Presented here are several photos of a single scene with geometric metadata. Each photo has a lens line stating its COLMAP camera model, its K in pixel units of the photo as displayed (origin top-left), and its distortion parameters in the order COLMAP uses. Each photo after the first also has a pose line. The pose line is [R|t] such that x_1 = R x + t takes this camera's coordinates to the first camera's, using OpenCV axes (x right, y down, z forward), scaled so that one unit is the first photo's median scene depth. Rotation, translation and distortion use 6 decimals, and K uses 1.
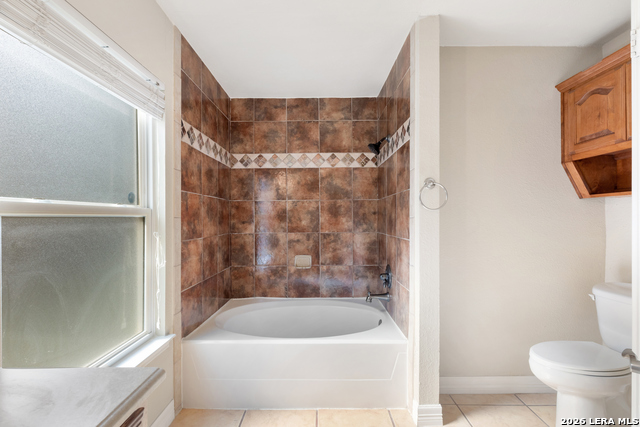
lens RADIAL K [[284.4, 0, 320.4], [0, 284.4, 216.6], [0, 0, 1]] dist [-0.005059, 0.000230]
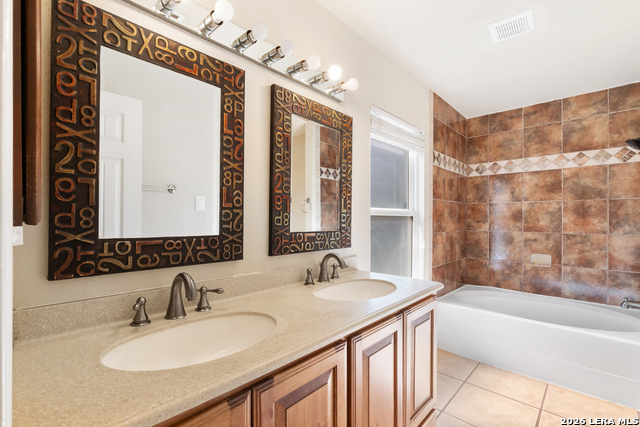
lens RADIAL K [[284.4, 0, 321.1], [0, 284.4, 217.5], [0, 0, 1]] dist [-0.005059, 0.000230]
pose [[0.724581, 0.007128, -0.689153, 0.070658], [-0.006223, 0.999973, 0.003800, 0.002606], [0.689162, 0.001535, 0.724606, -0.311277]]
